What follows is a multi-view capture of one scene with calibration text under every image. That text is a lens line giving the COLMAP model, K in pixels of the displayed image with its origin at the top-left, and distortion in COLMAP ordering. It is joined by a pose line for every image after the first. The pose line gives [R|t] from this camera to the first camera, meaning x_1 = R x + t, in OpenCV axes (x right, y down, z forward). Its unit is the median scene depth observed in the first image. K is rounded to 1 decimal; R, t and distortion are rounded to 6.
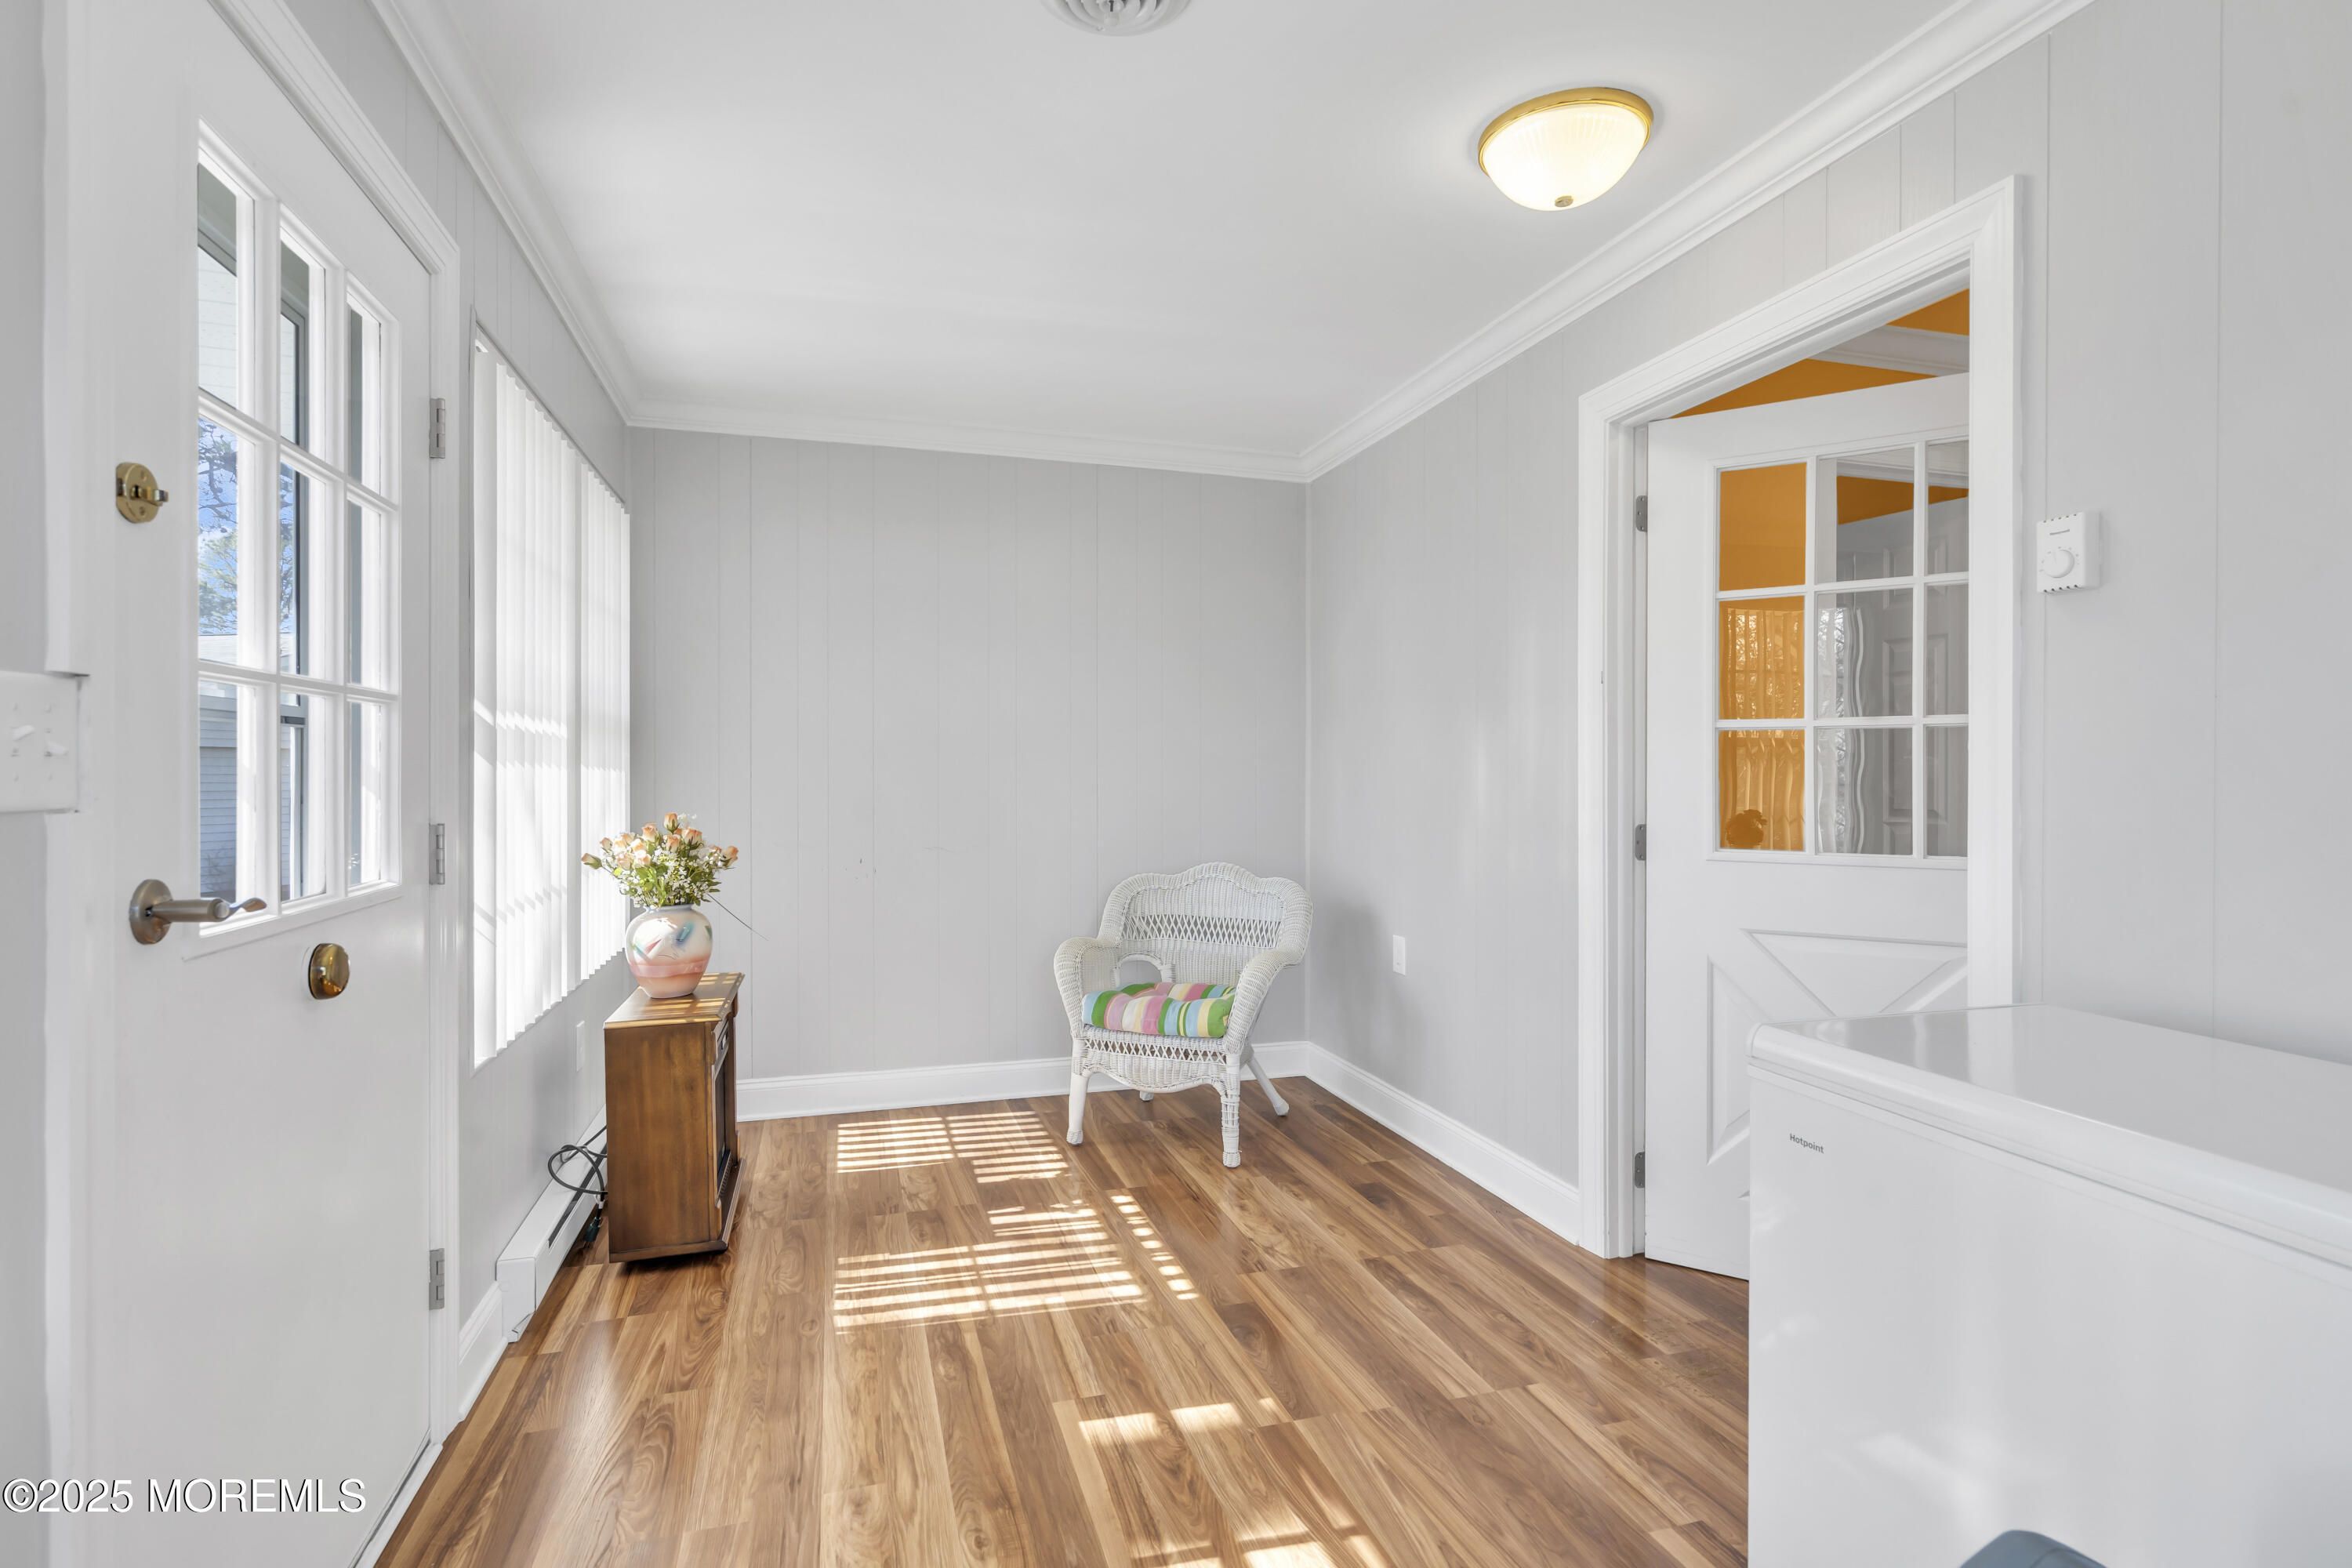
lens RADIAL K [[1071.4, 0, 1171.2], [0, 1071.4, 779.5], [0, 0, 1]] dist [-0.002540, 0.001520]
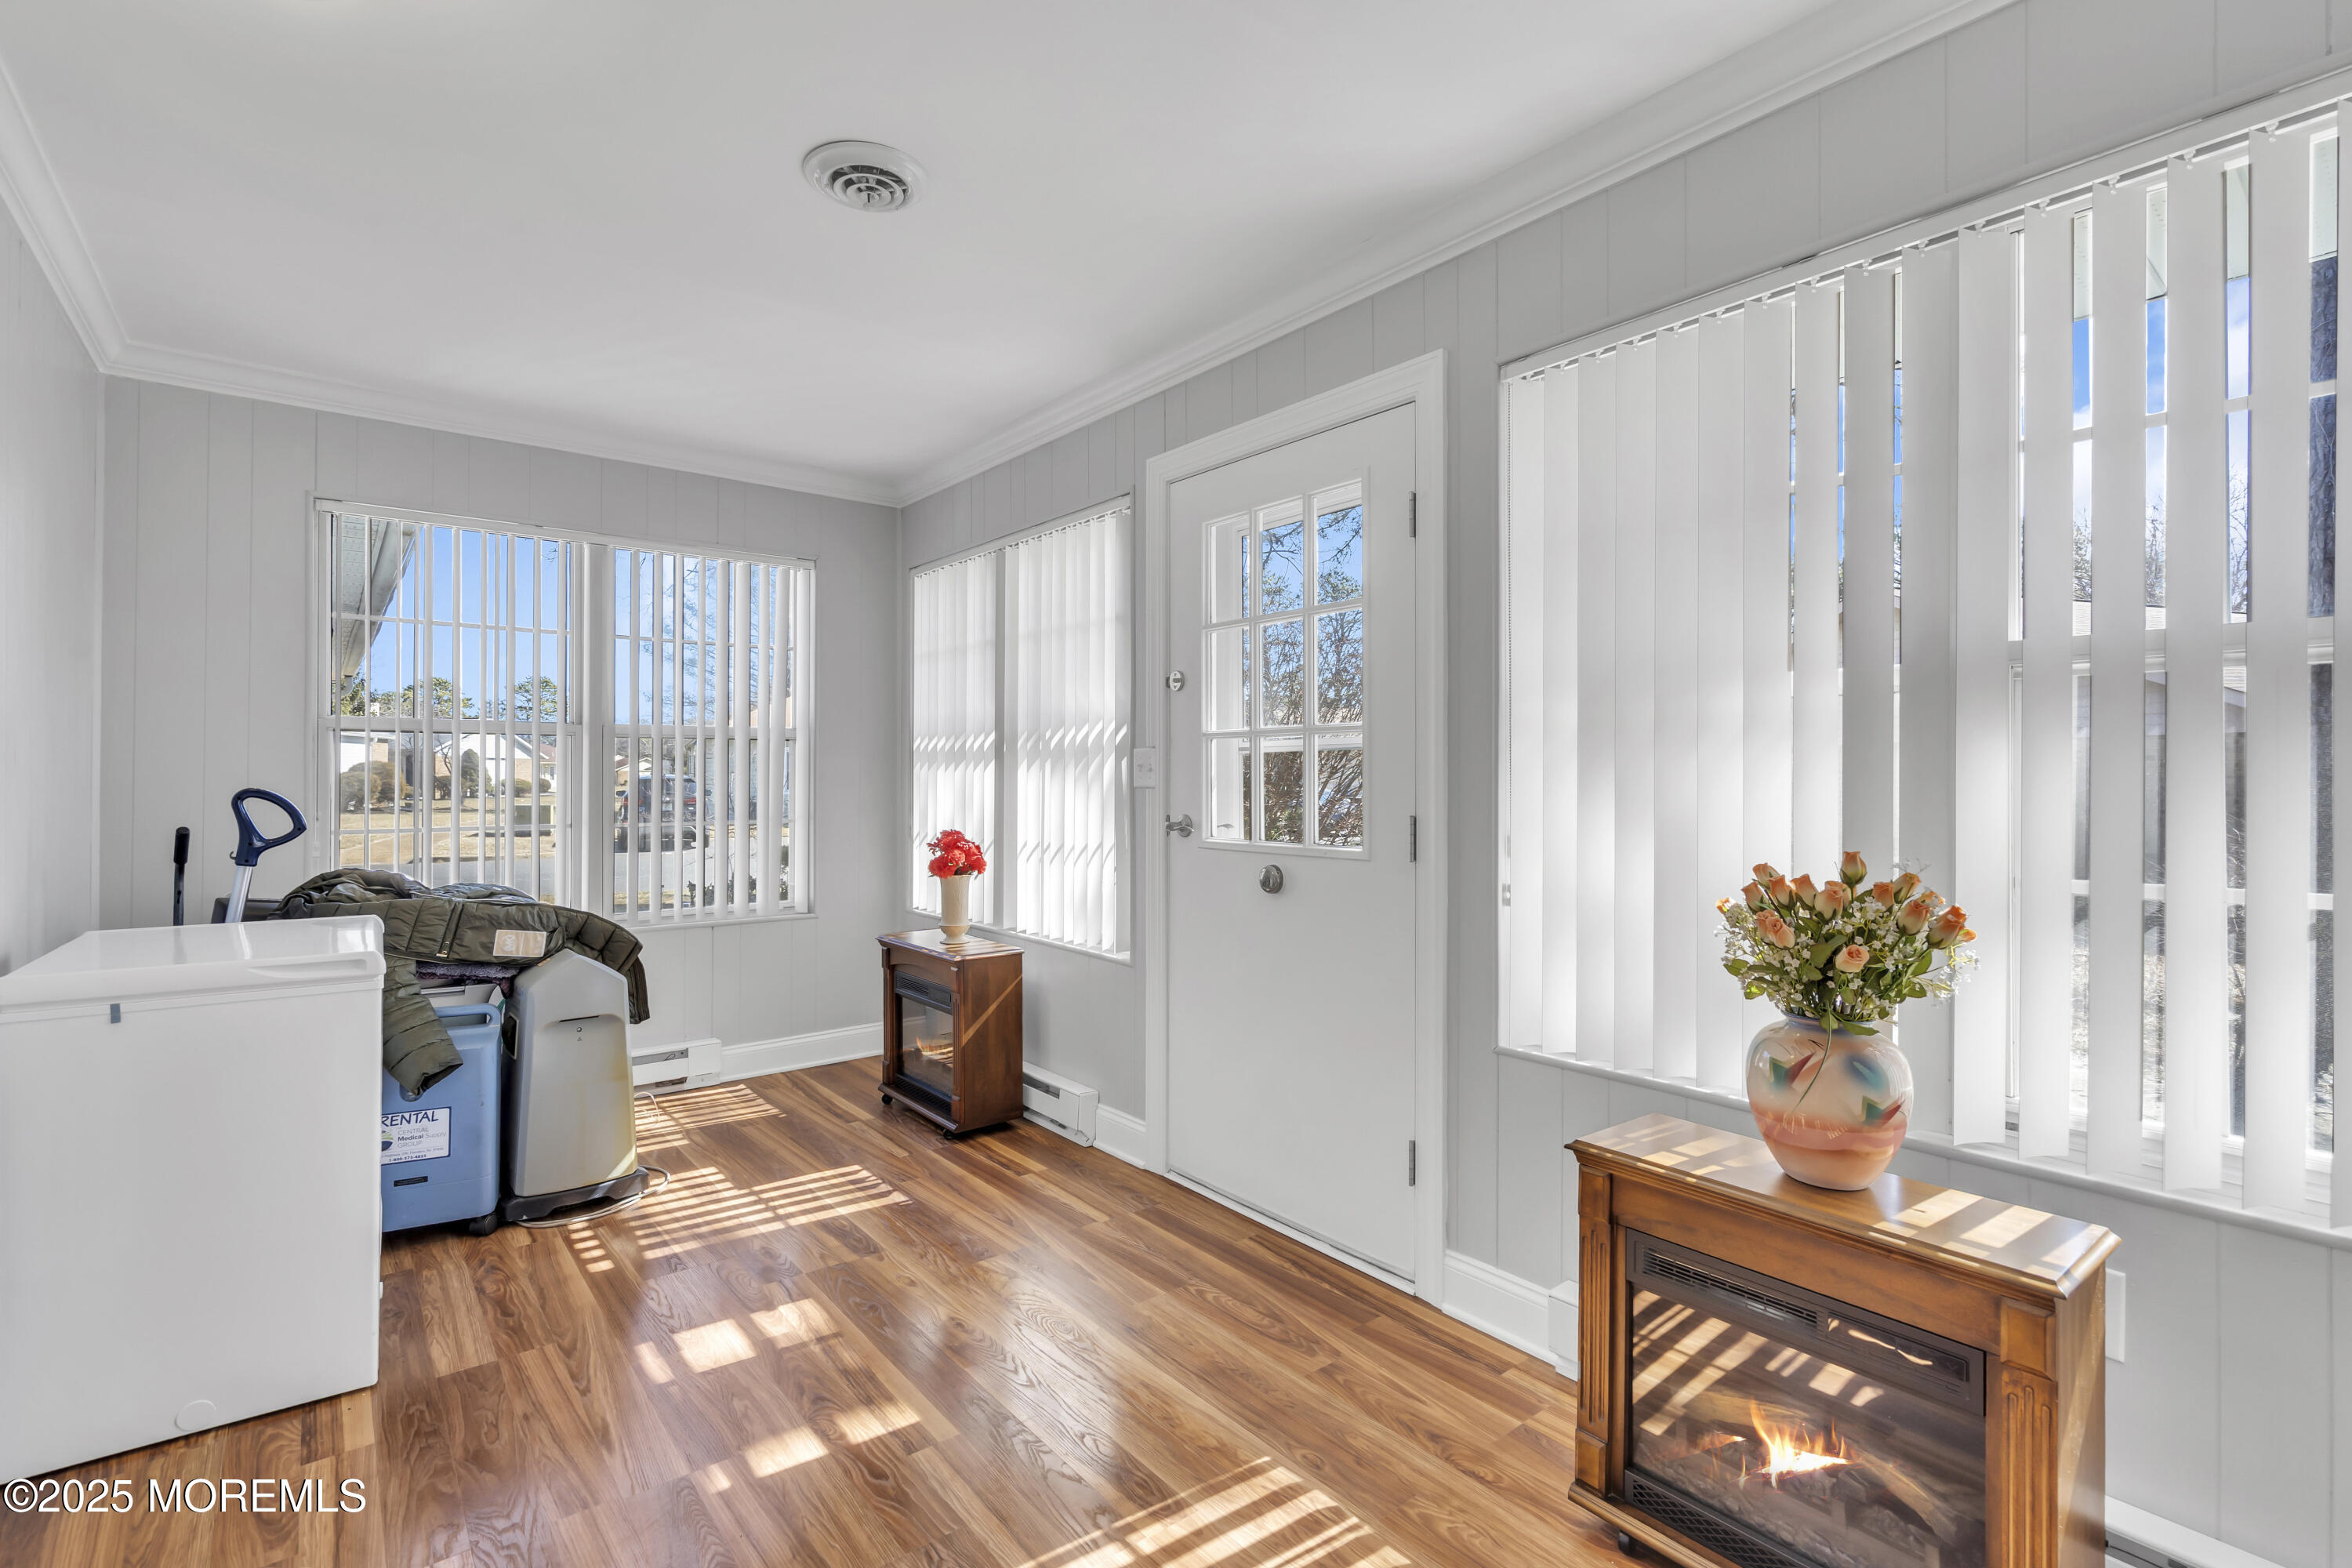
lens RADIAL K [[1071.4, 0, 1171.2], [0, 1071.4, 779.5], [0, 0, 1]] dist [-0.002540, 0.001520]
pose [[-0.925726, 0.005539, -0.378154, 0.071497], [0.001395, 0.999936, 0.011230, -0.013993], [0.378192, 0.009869, -0.925675, 1.926109]]
